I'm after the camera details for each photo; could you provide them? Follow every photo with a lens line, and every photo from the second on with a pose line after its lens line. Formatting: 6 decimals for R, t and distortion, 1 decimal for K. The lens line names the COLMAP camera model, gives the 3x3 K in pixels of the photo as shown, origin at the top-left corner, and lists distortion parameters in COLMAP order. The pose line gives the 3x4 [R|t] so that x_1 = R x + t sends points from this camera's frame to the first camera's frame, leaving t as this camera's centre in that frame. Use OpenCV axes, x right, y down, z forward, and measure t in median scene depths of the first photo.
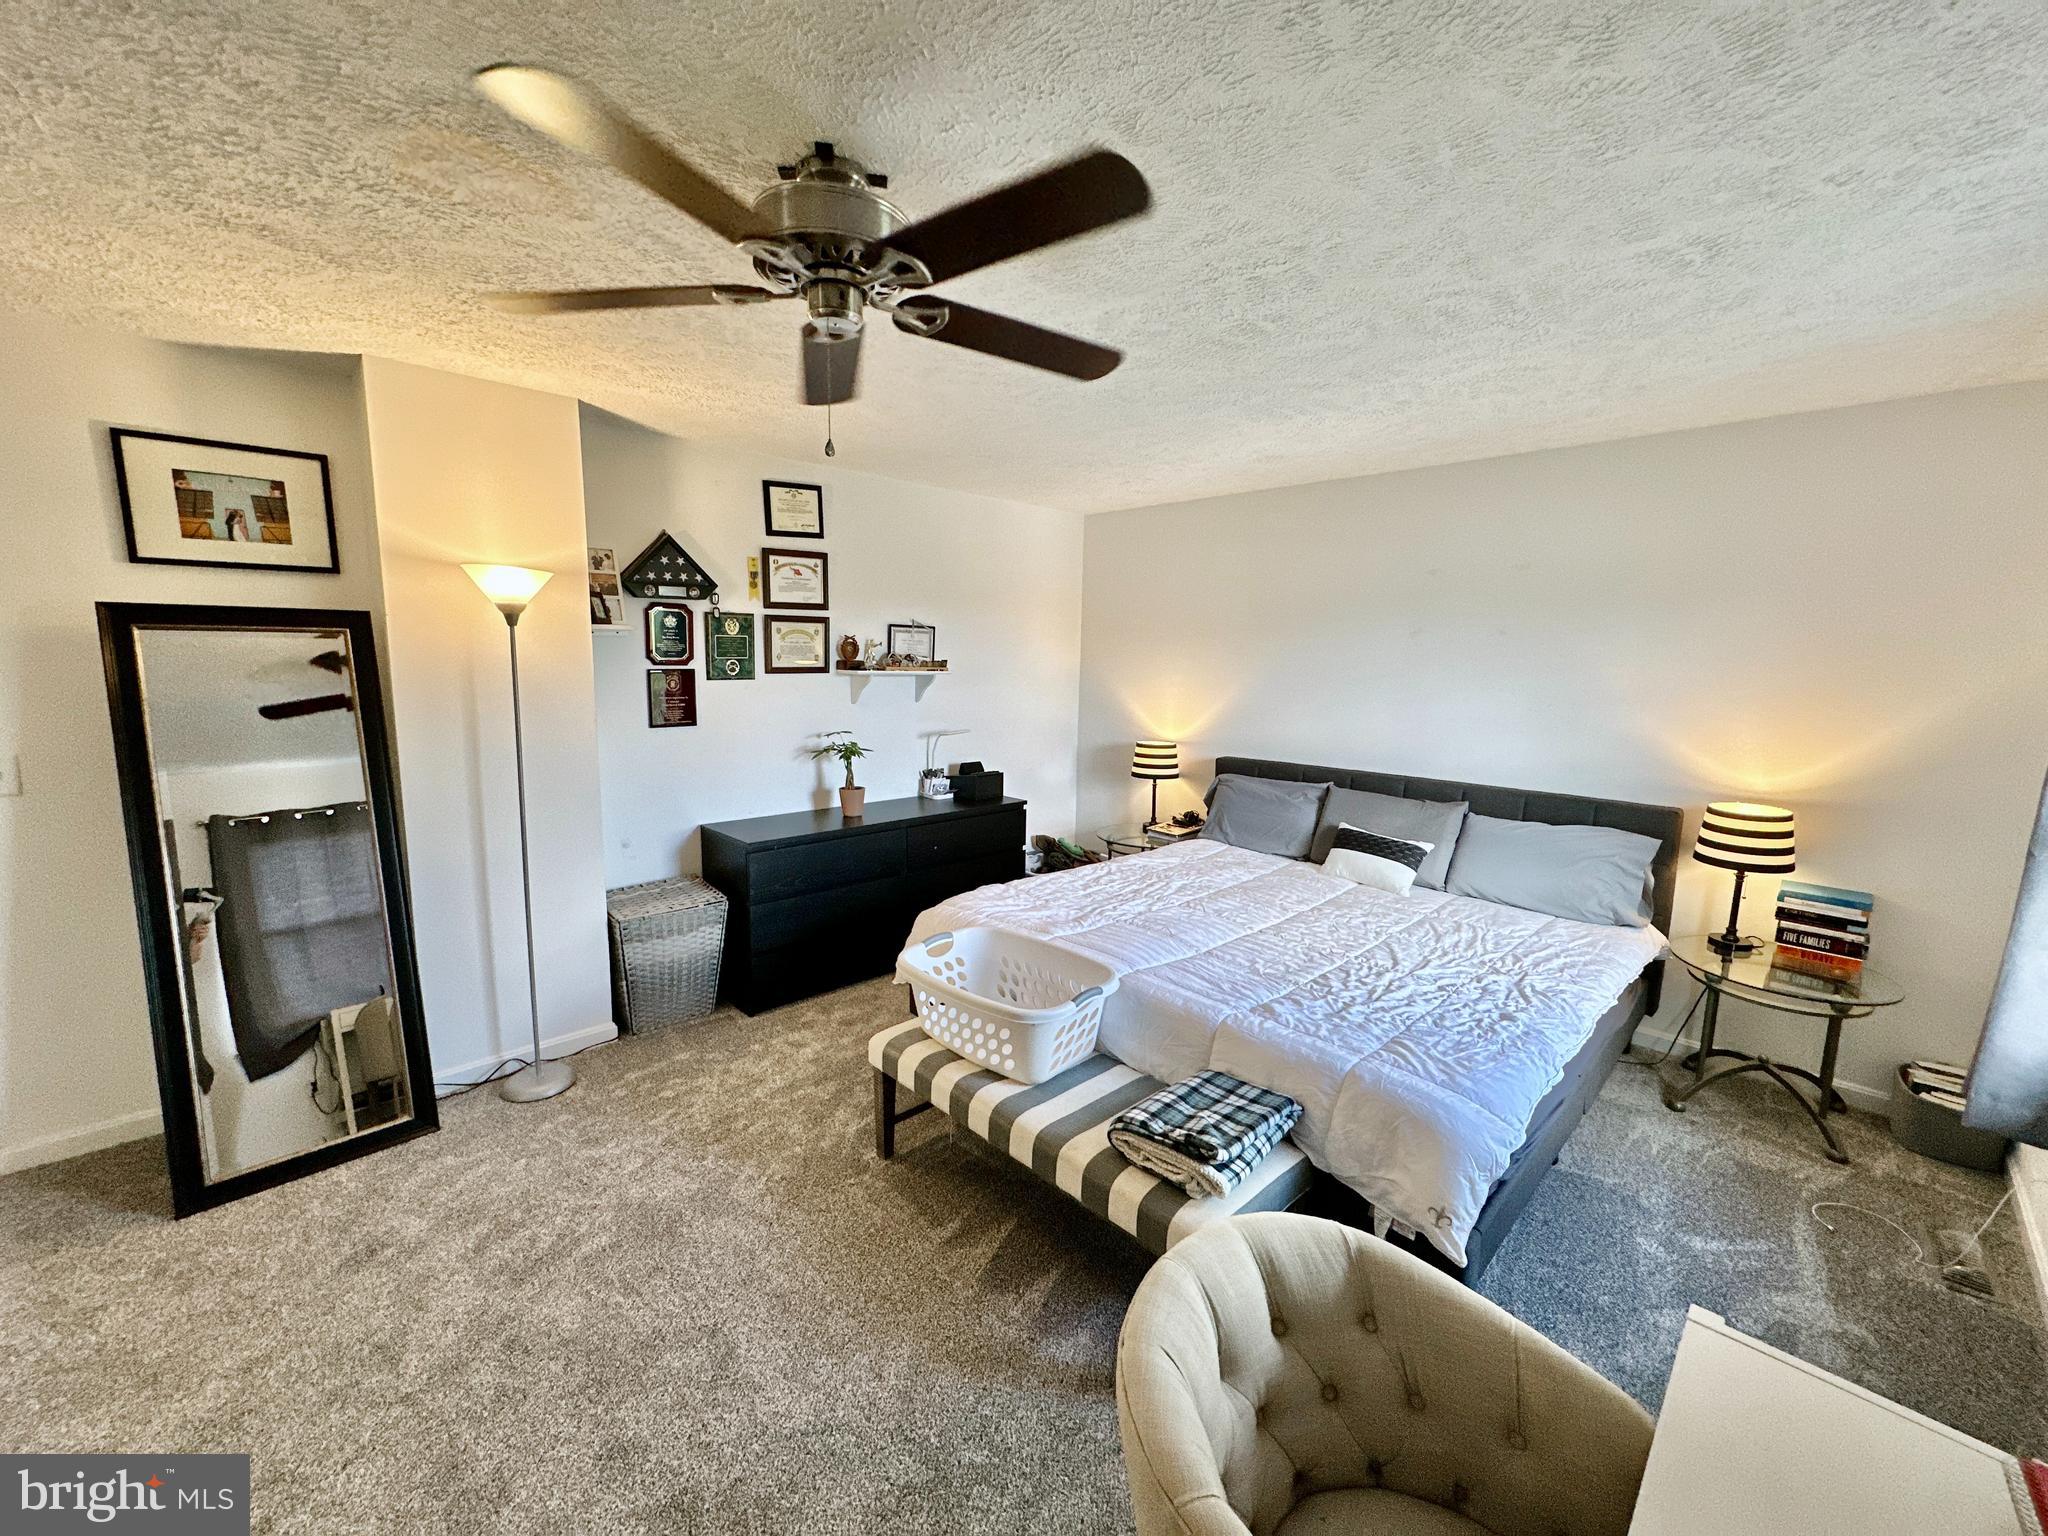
lens RADIAL K [[802.1, 0, 987.8], [0, 802.1, 760.3], [0, 0, 1]] dist [0.000194, -0.000050]
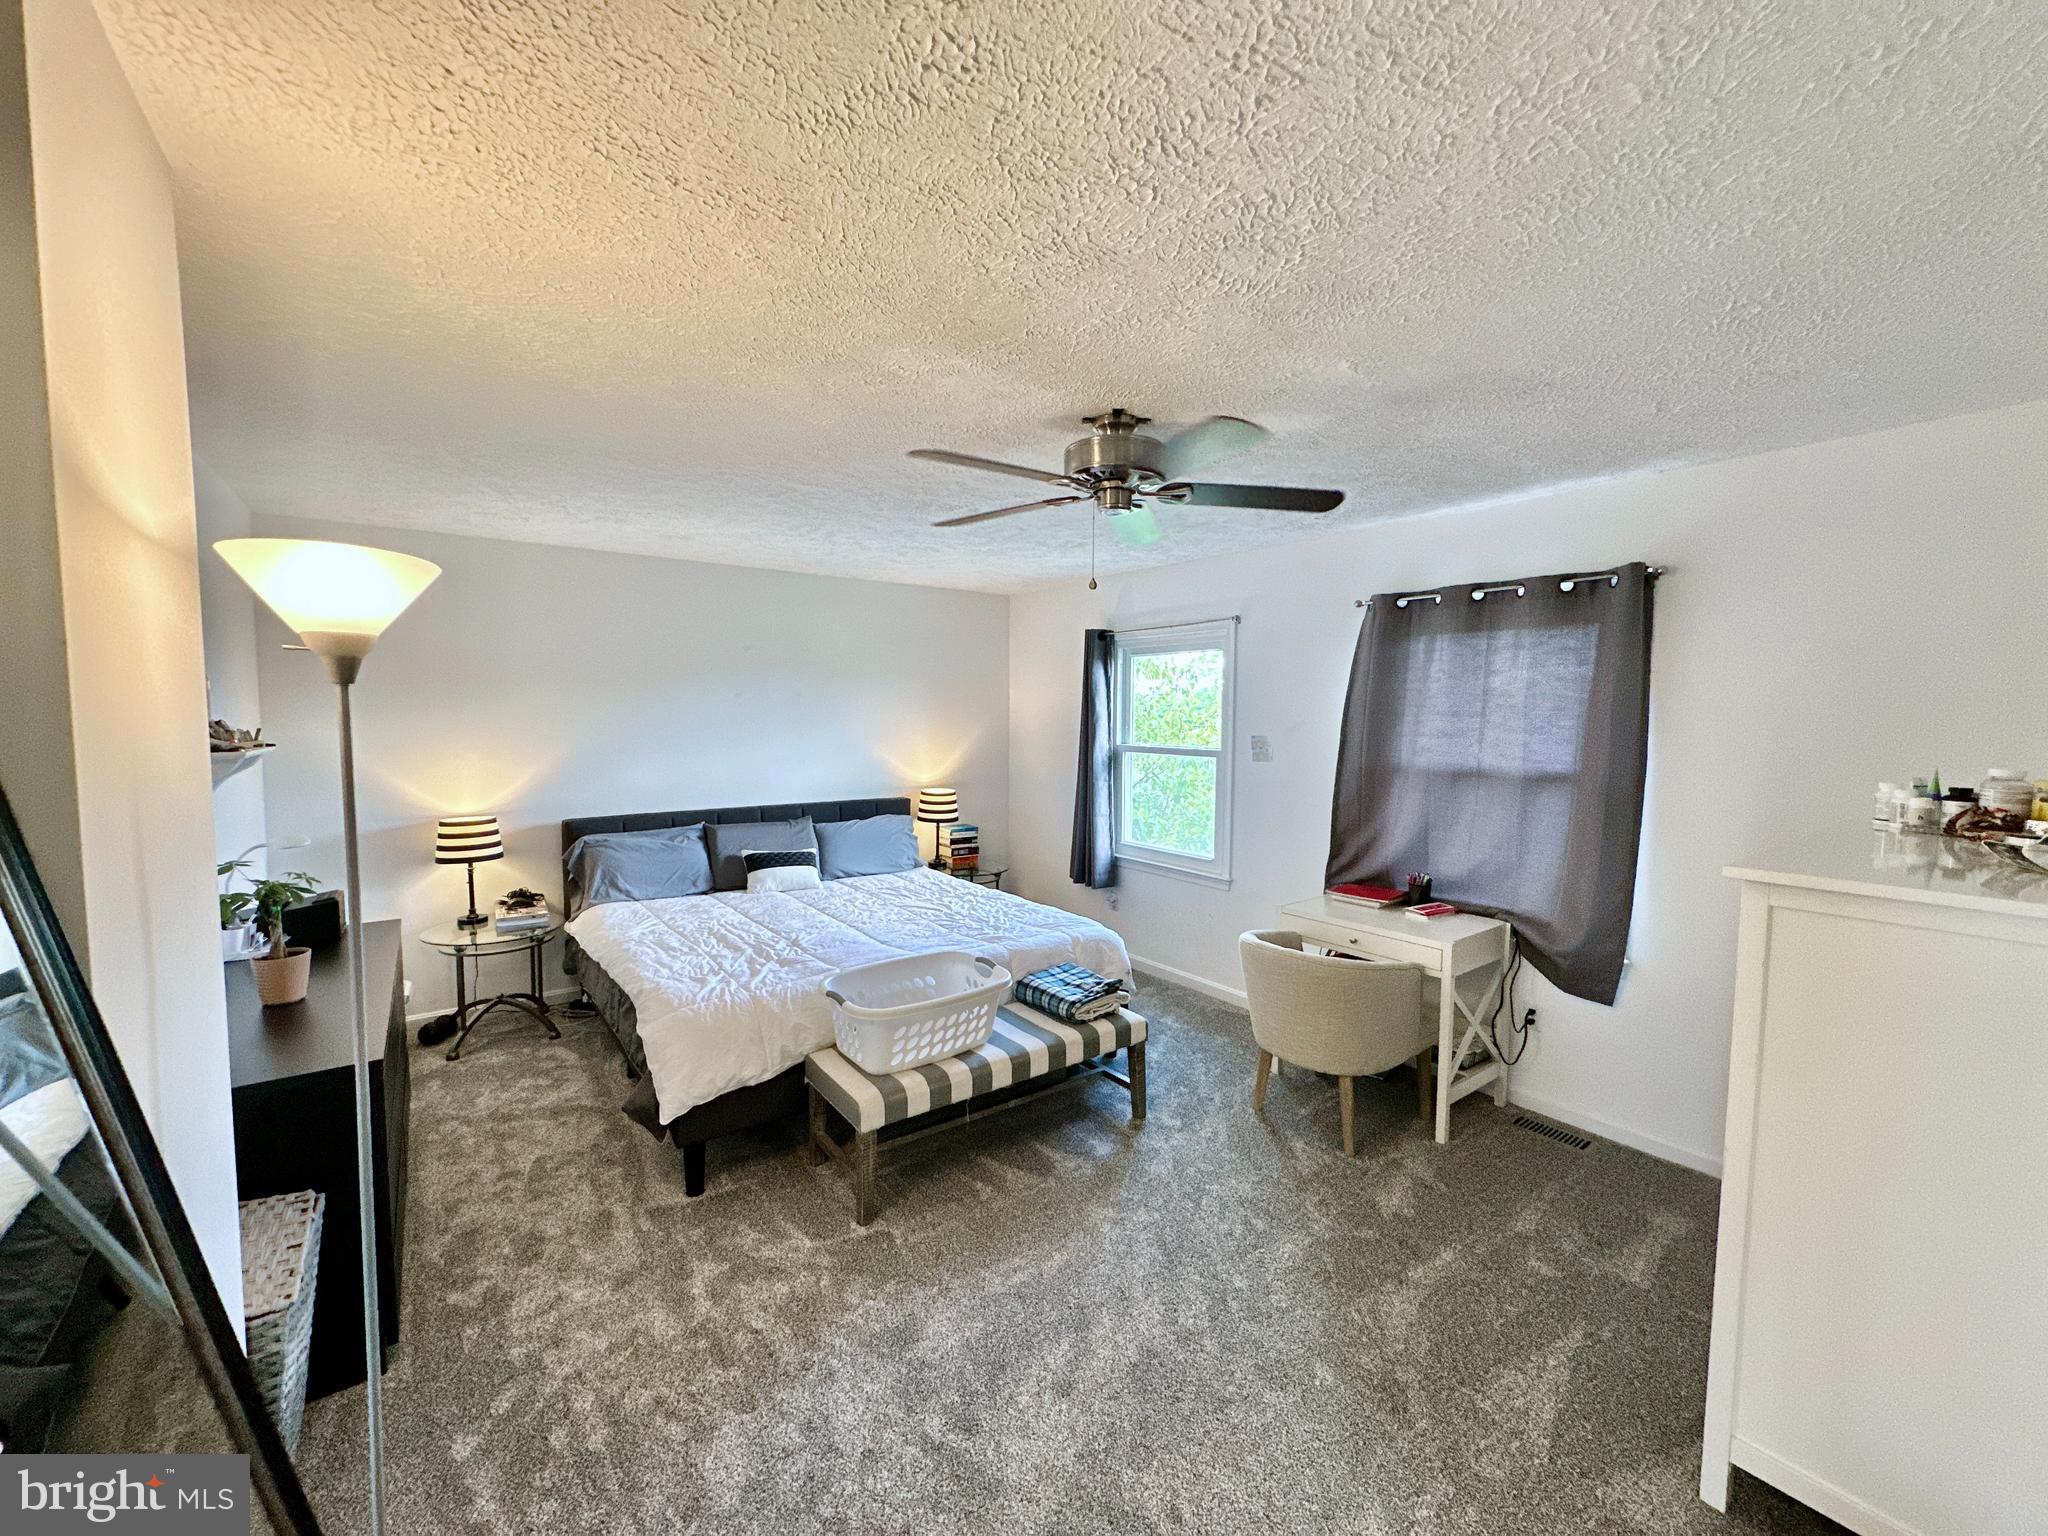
lens RADIAL K [[802.1, 0, 987.8], [0, 802.1, 760.3], [0, 0, 1]] dist [0.000194, -0.000050]
pose [[0.128463, -0.078990, 0.988563, -0.823774], [0.109685, 0.991839, 0.064999, -0.114197], [-0.985630, 0.100081, 0.136079, 0.476349]]
